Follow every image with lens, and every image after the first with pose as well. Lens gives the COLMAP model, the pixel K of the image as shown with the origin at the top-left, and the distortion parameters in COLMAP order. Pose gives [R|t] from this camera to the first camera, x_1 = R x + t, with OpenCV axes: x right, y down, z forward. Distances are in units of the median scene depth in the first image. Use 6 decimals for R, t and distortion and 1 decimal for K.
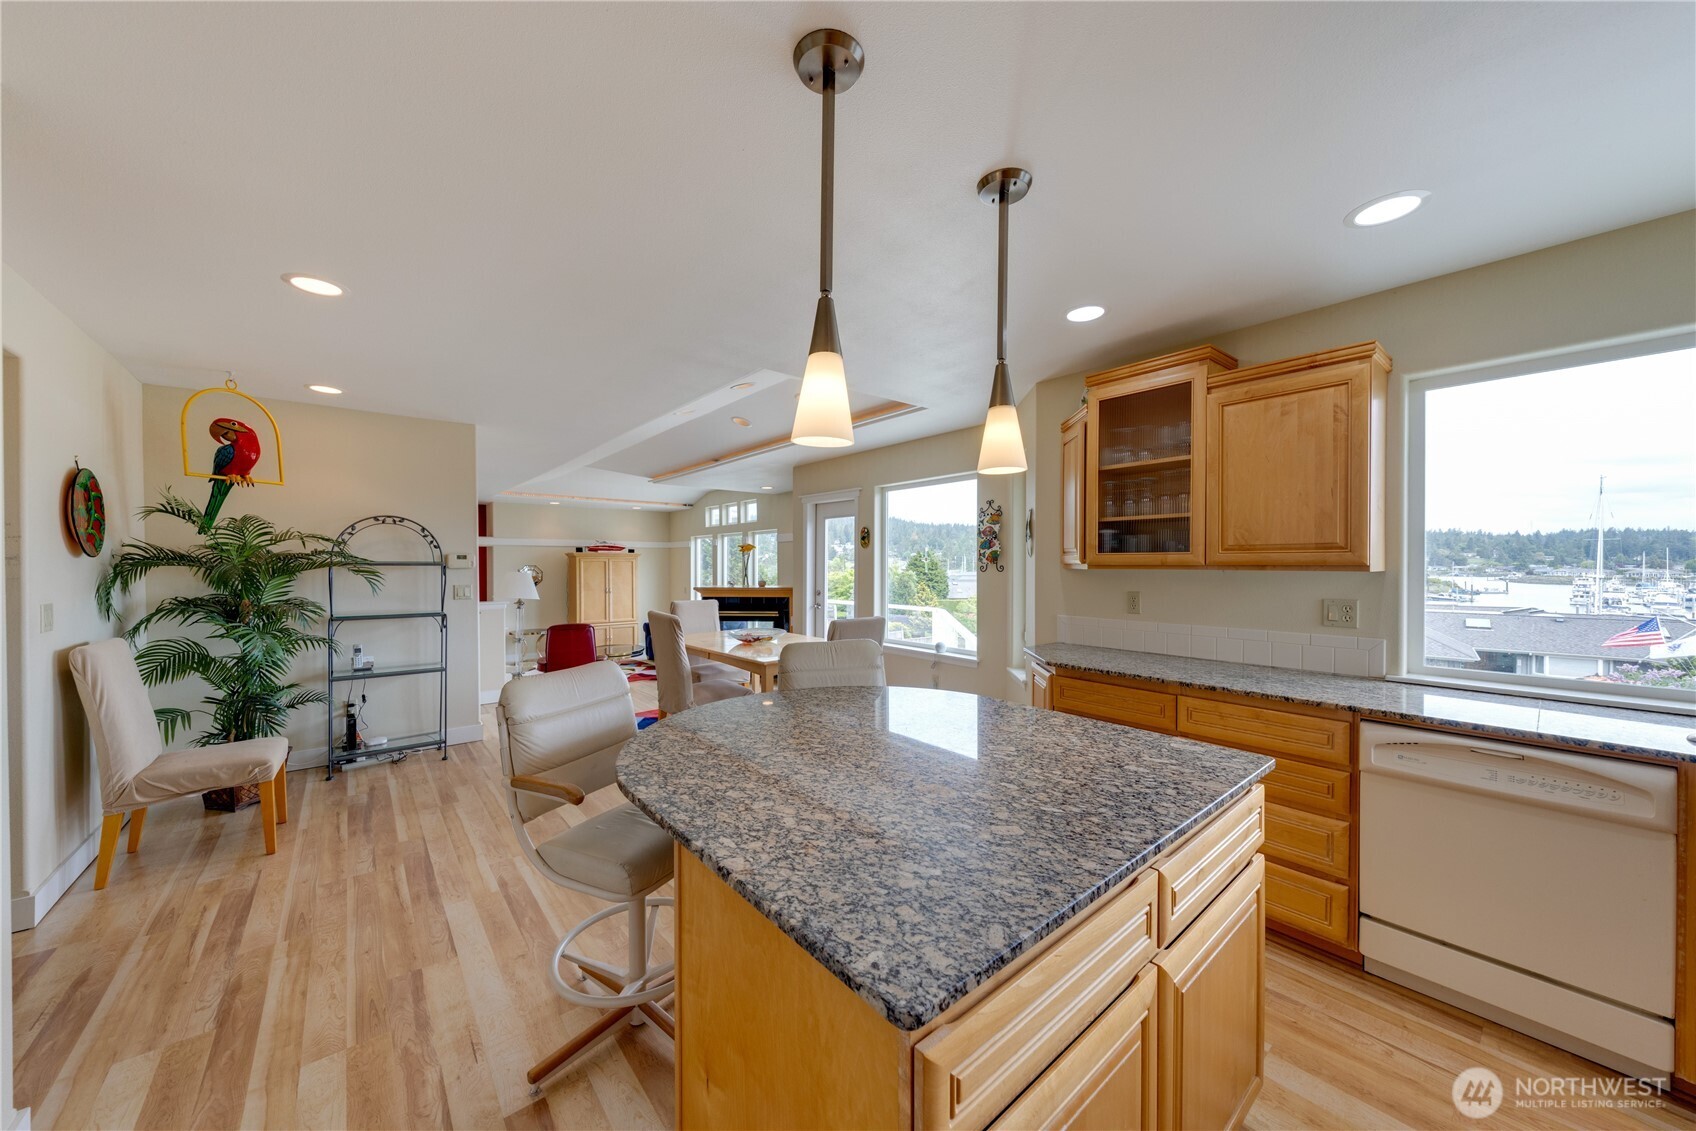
lens RADIAL K [[593.9, 0, 843.6], [0, 593.9, 564.4], [0, 0, 1]] dist [0.004953, -0.001046]
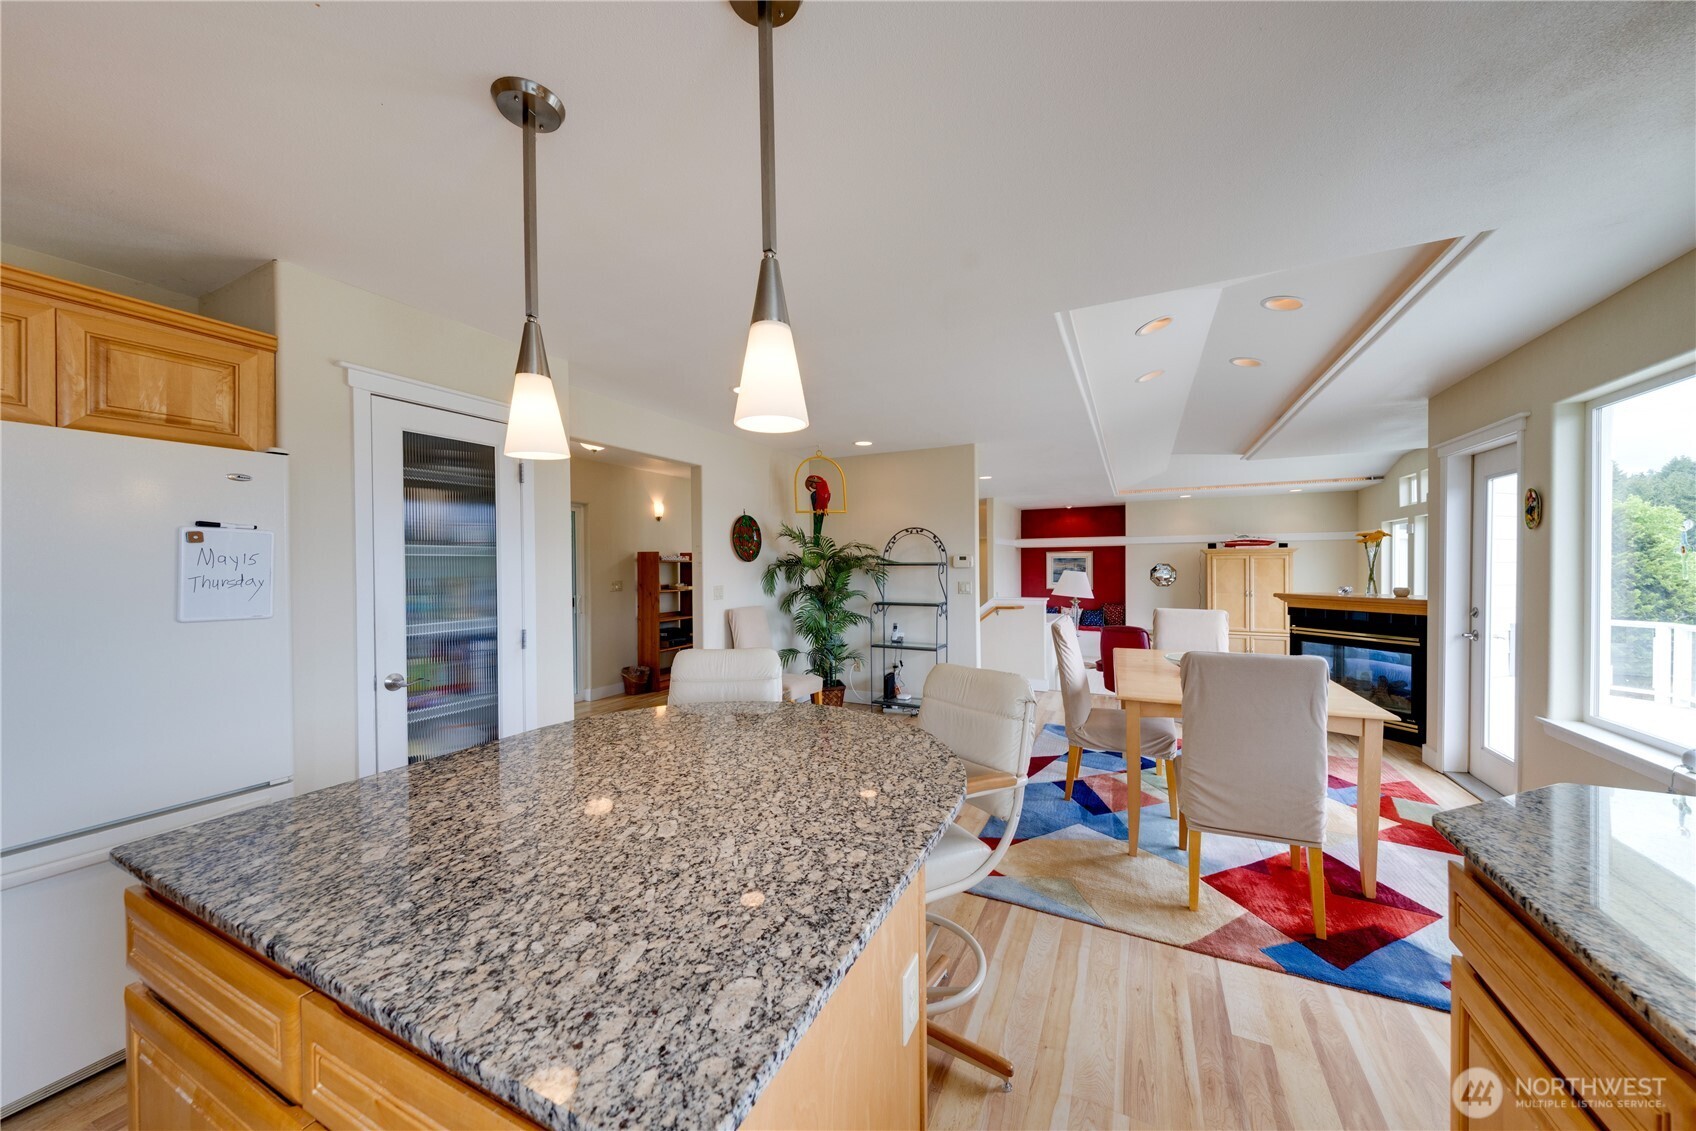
lens RADIAL K [[593.9, 0, 847.0], [0, 593.9, 570.4], [0, 0, 1]] dist [0.004953, -0.001046]
pose [[0.406564, 0.009008, -0.913578, 0.924294], [0.005658, 0.999907, 0.012377, -0.011406], [0.913605, -0.010201, 0.406475, 0.829786]]
